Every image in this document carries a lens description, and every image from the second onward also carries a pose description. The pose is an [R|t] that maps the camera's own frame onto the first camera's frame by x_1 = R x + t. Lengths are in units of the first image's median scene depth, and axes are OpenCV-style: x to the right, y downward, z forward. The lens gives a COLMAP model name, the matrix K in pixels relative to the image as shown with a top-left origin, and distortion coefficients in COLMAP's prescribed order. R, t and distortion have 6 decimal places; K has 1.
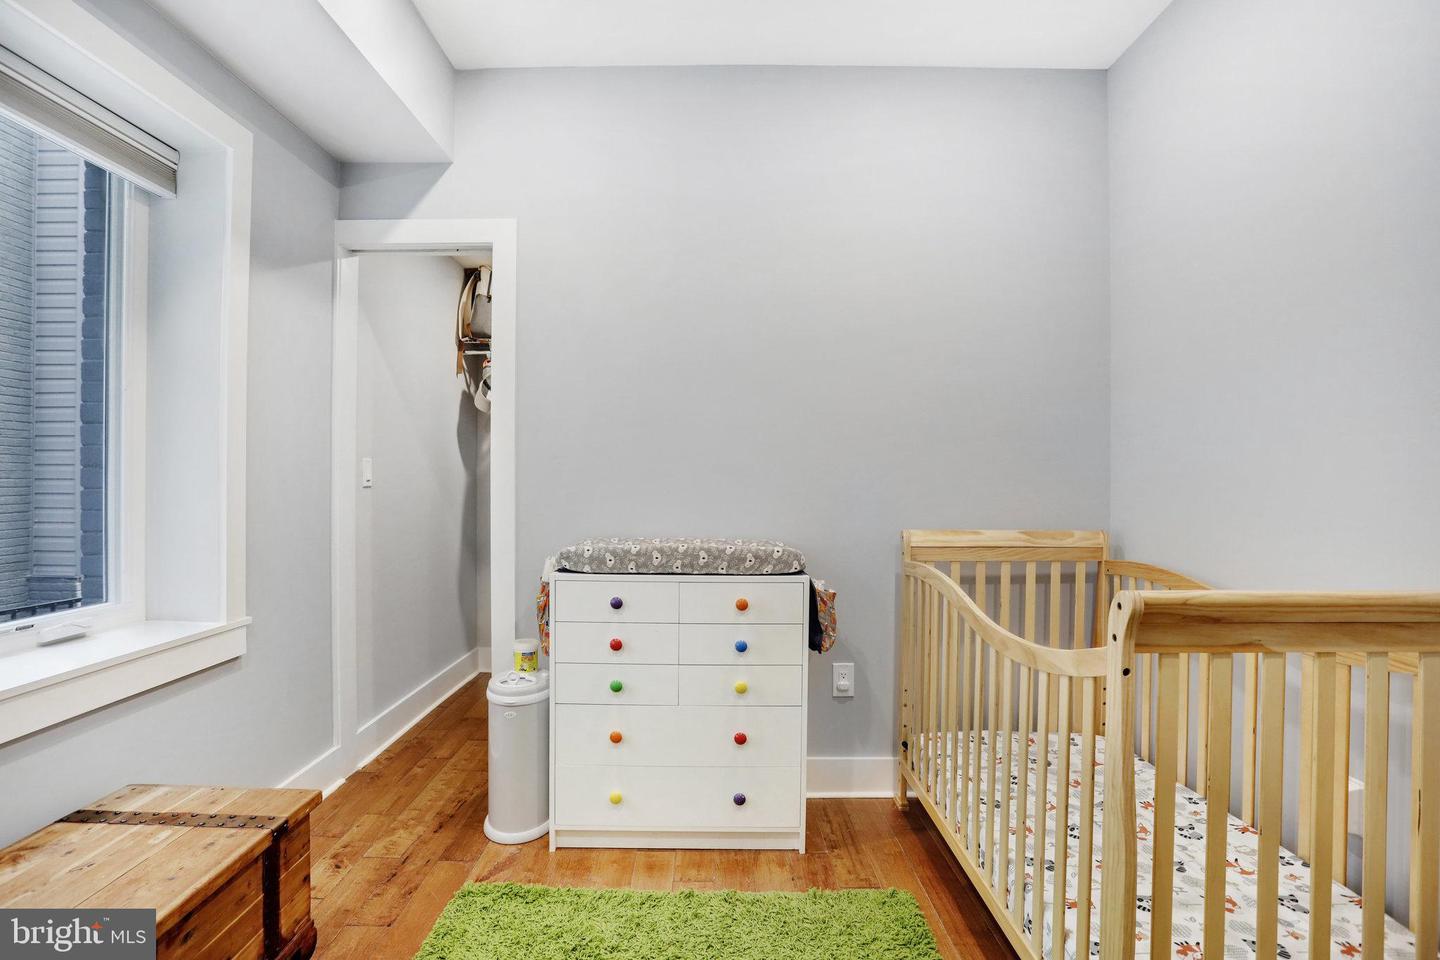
lens RADIAL K [[719.8, 0, 722.5], [0, 719.8, 474.1], [0, 0, 1]] dist [-0.064205, 0.021710]
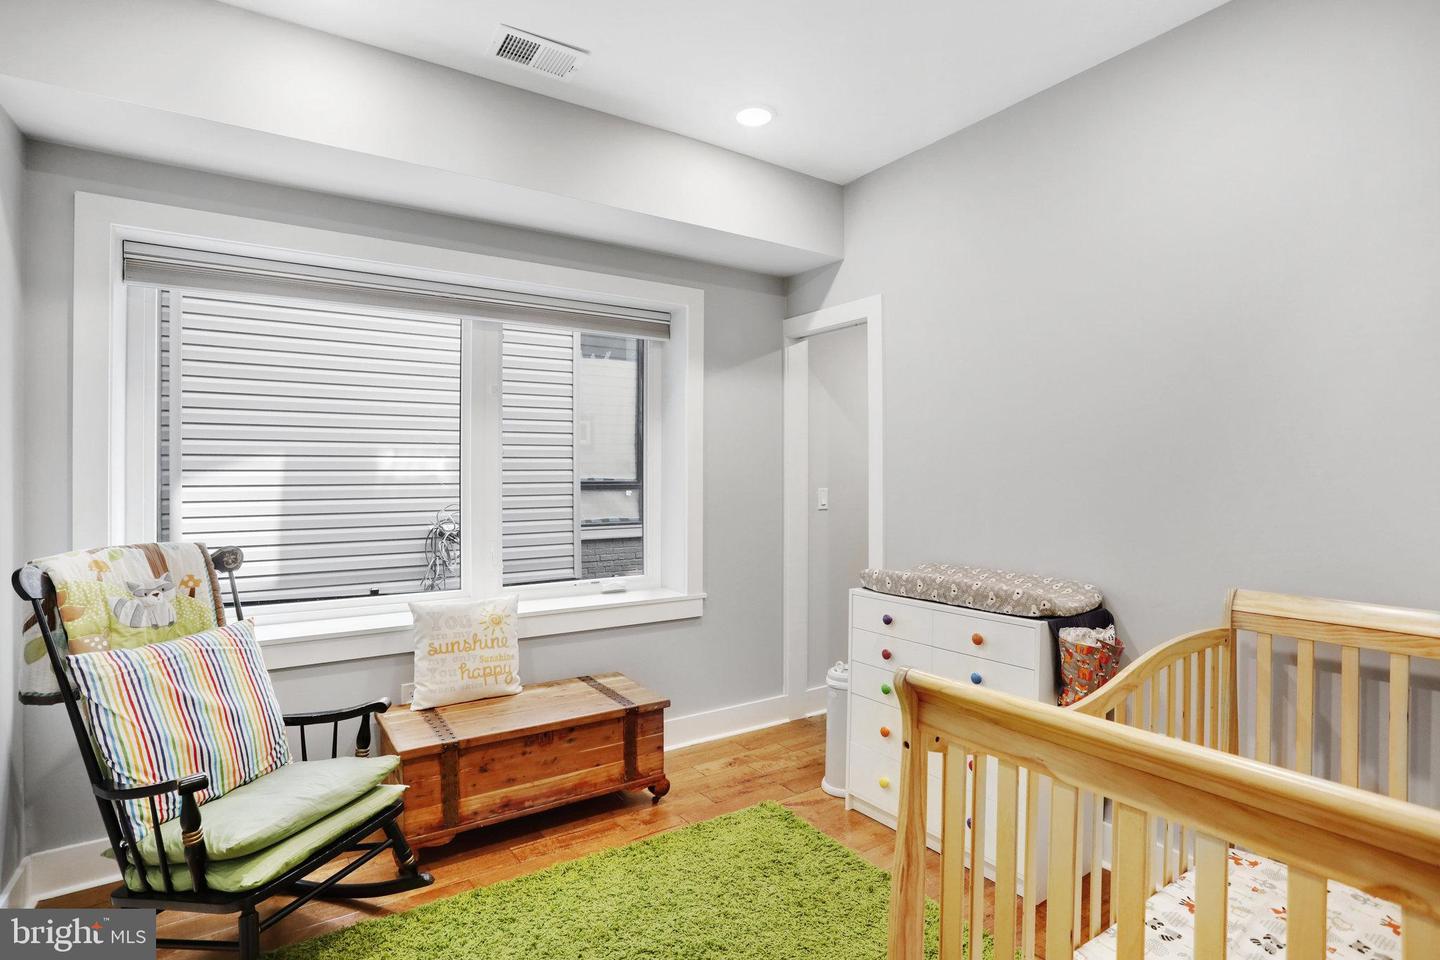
lens RADIAL K [[719.8, 0, 710.9], [0, 719.8, 470.9], [0, 0, 1]] dist [-0.064205, 0.021710]
pose [[0.550821, -0.011836, -0.834539, 0.670356], [0.007240, 0.999930, -0.009403, -0.056342], [0.834592, -0.000863, 0.550868, 0.102411]]
